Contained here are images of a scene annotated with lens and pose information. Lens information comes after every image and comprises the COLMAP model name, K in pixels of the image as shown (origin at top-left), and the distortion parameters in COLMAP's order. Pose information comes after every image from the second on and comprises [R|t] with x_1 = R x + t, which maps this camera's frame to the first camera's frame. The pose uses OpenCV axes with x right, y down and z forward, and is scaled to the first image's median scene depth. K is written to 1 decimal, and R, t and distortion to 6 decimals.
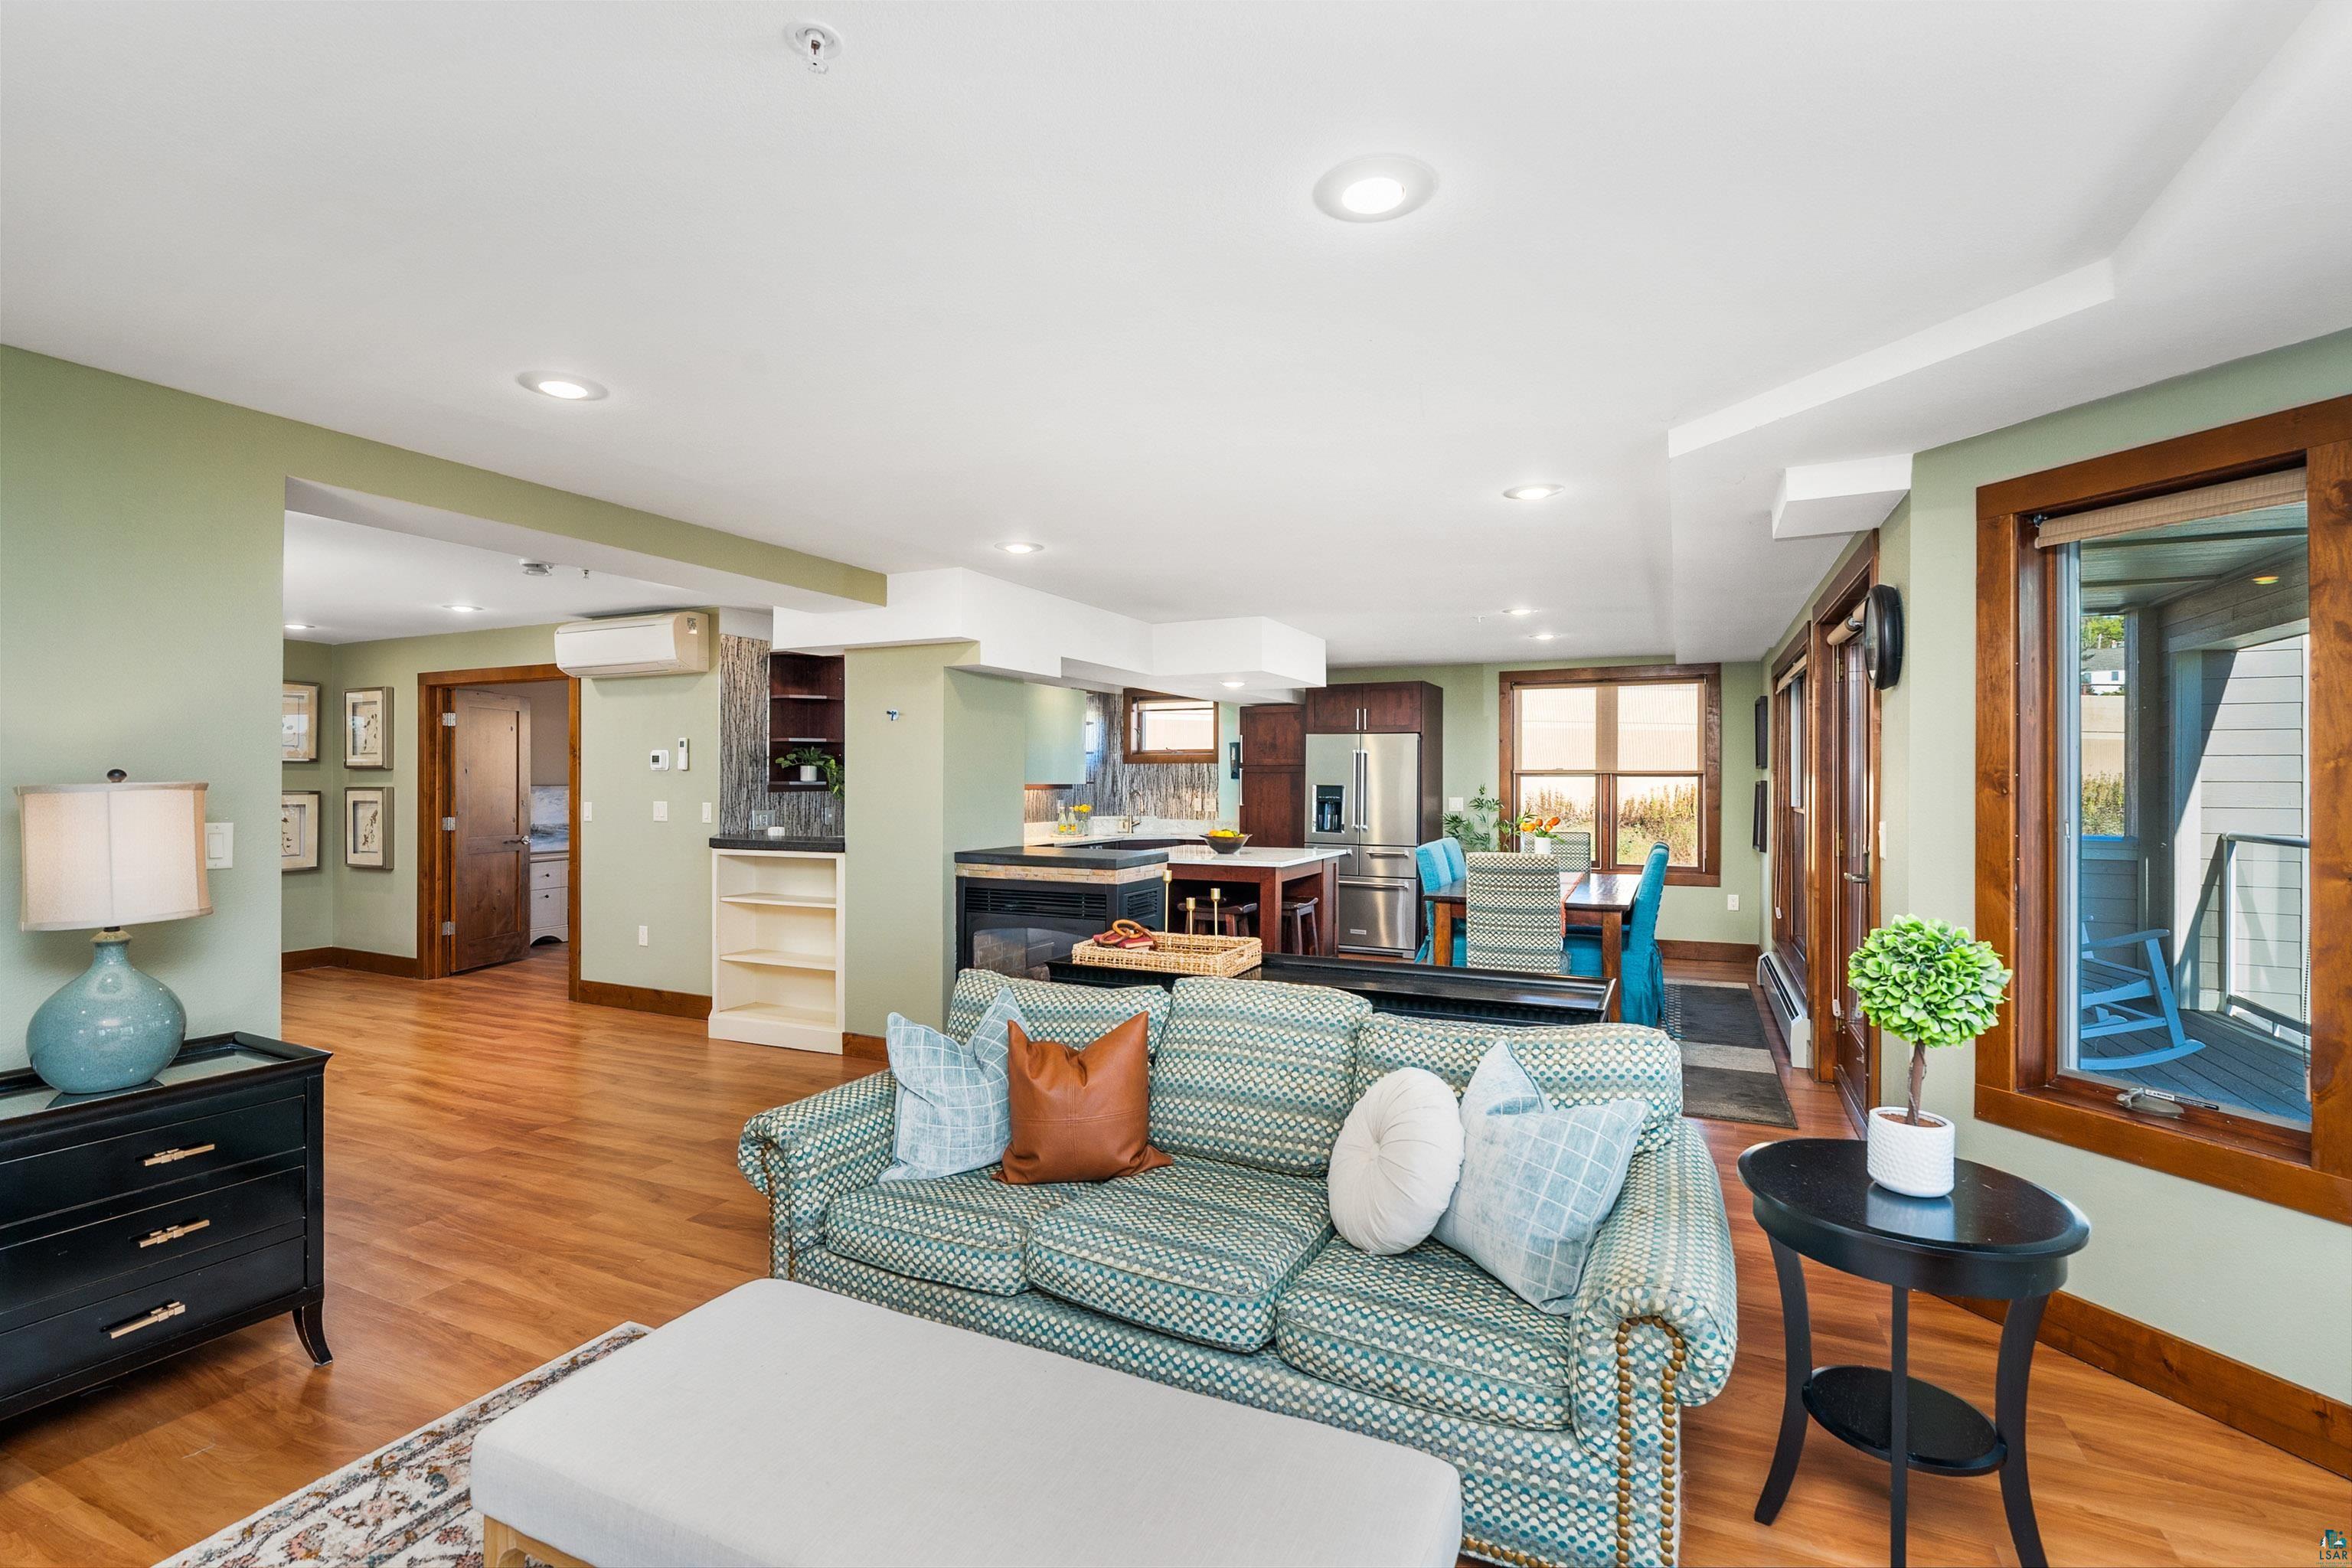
lens RADIAL K [[1064.5, 0, 1171.0], [0, 1064.5, 767.3], [0, 0, 1]] dist [-0.000278, -0.000202]
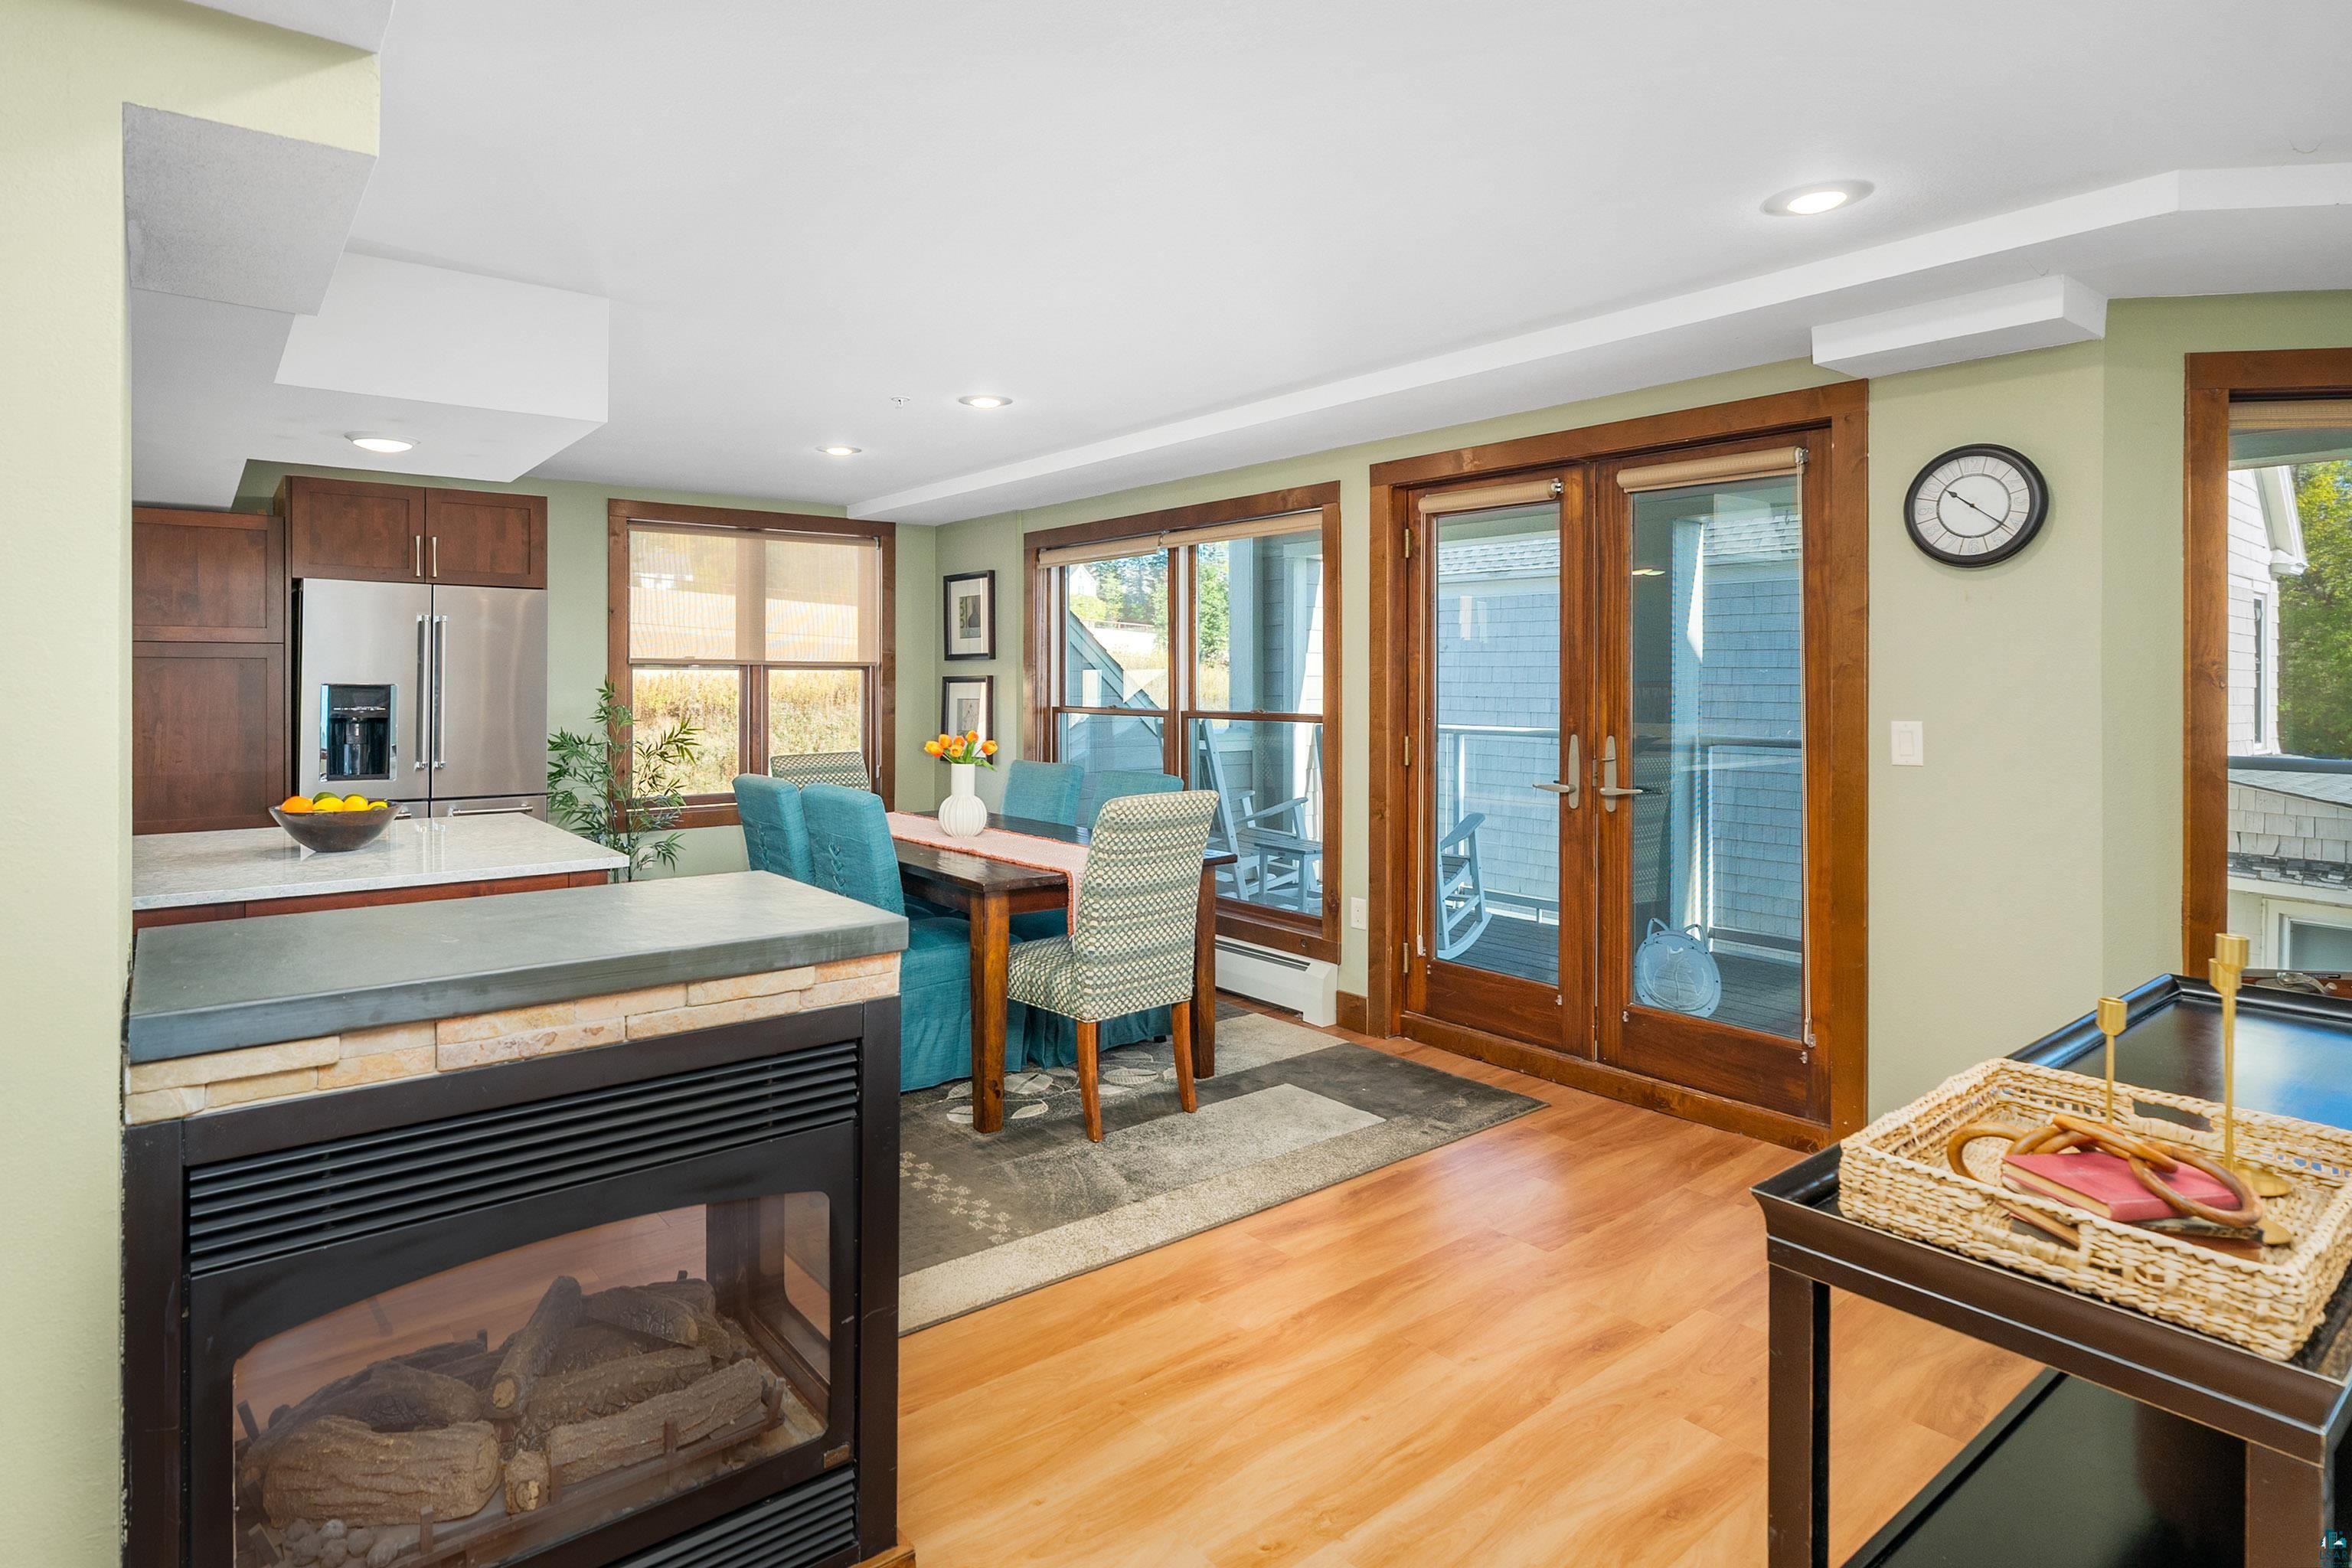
lens RADIAL K [[1230.2, 0, 1091.0], [0, 1230.2, 679.8], [0, 0, 1]] dist [-0.000953, 0.000364]
pose [[0.462993, -0.002193, 0.886359, -0.201366], [-0.012028, 0.999889, 0.008757, 0.005982], [-0.886280, -0.014716, 0.462916, 0.442420]]
